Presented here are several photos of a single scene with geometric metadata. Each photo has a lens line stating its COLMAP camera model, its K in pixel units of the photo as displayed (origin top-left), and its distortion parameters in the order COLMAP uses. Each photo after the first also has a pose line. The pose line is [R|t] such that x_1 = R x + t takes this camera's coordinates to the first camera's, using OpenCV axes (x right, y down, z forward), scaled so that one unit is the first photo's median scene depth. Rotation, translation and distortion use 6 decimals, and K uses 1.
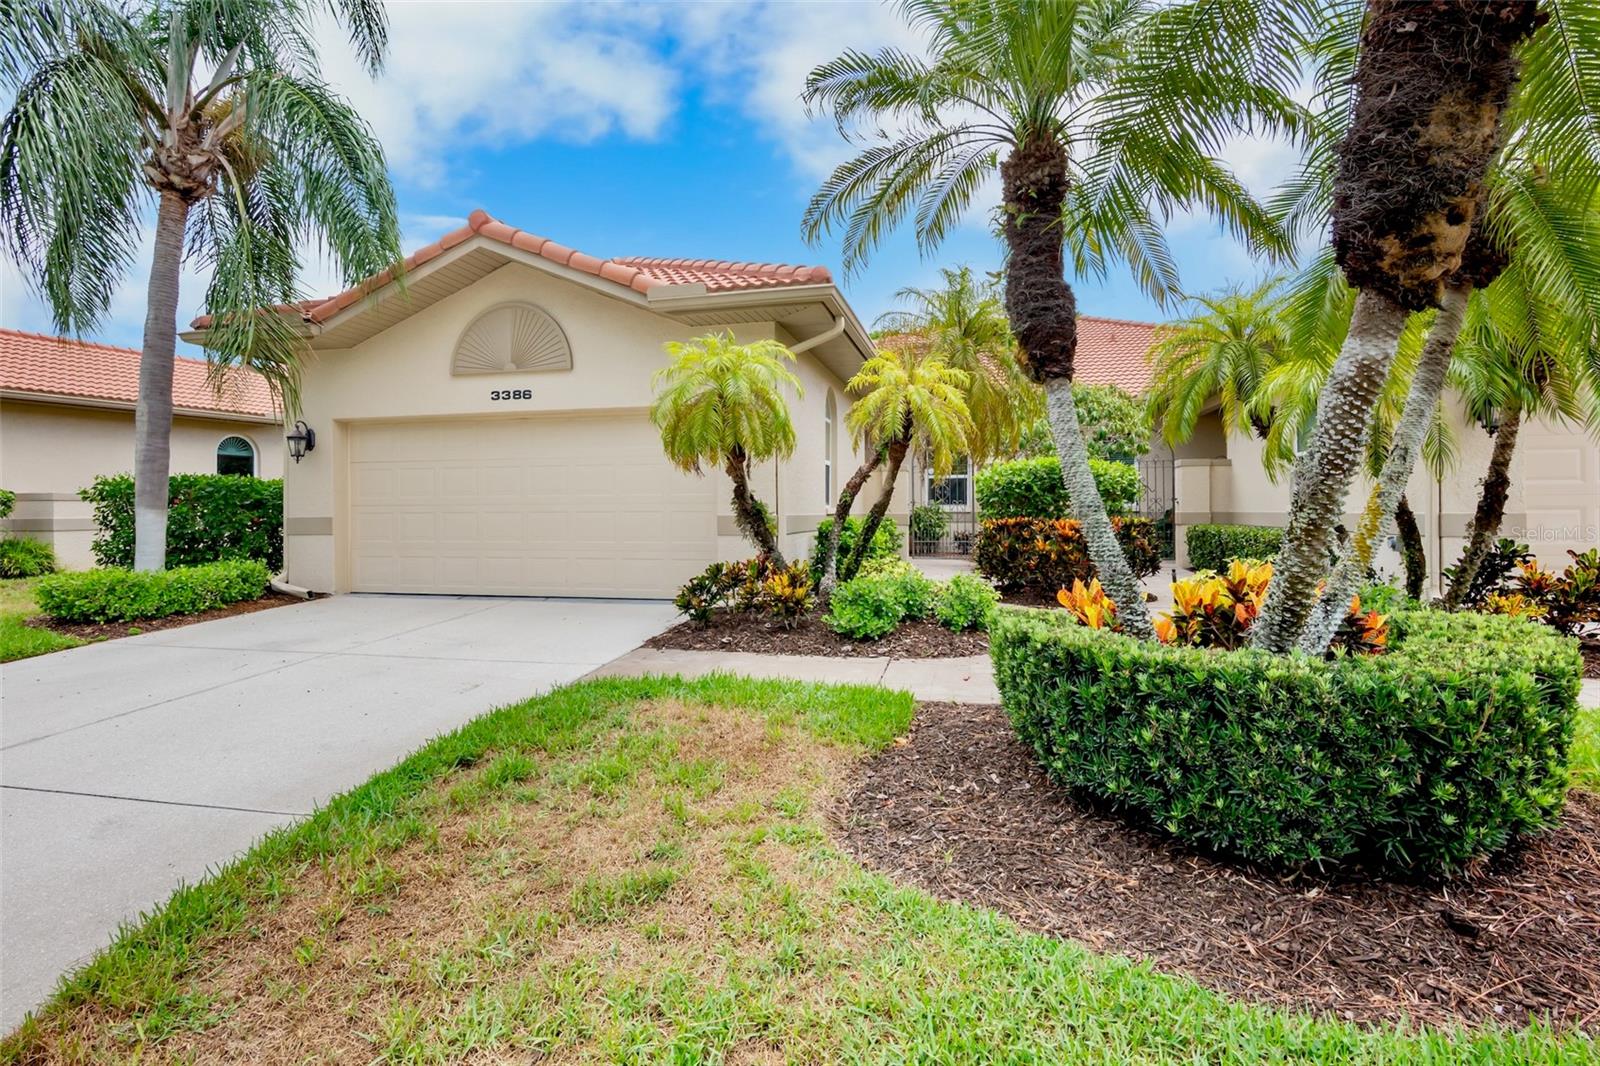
lens RADIAL K [[789.5, 0, 797.6], [0, 789.5, 535.4], [0, 0, 1]] dist [-0.000125, 0.000097]
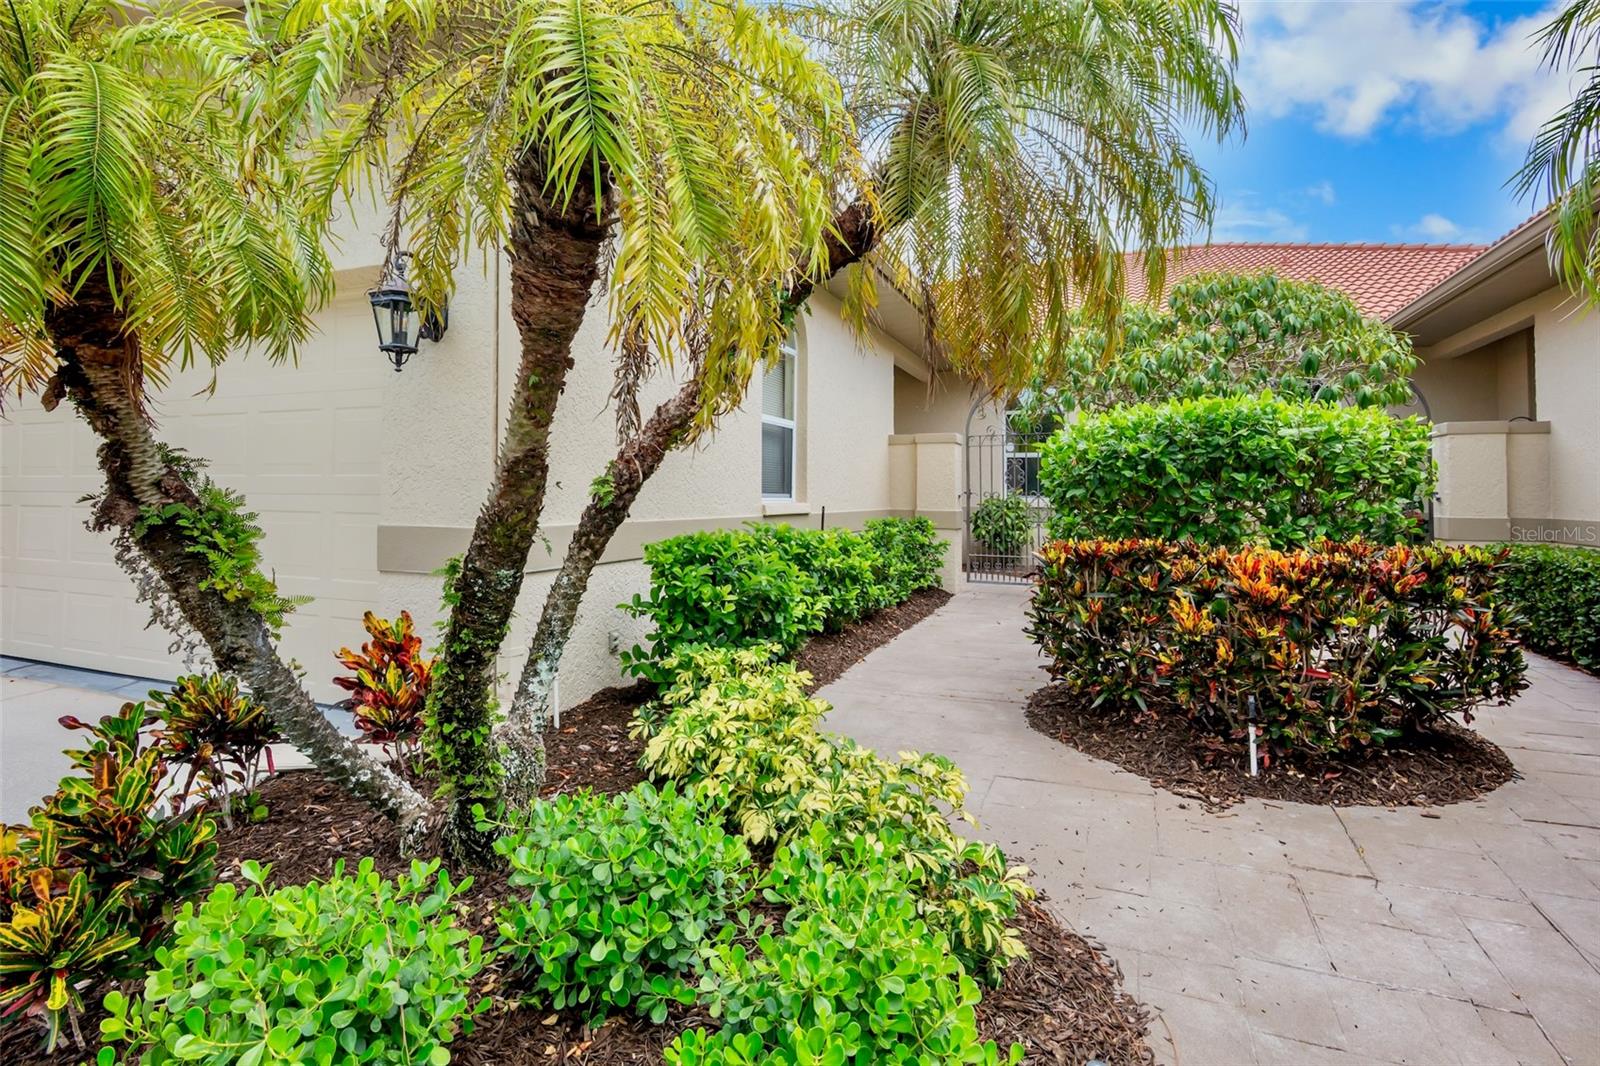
lens RADIAL K [[791.4, 0, 800.8], [0, 791.4, 477.2], [0, 0, 1]] dist [-0.020214, -0.000094]
pose [[0.989004, 0.009212, -0.147604, 0.171393], [-0.017395, 0.998376, -0.054245, -0.029193], [0.146864, 0.056216, 0.987558, 0.568156]]
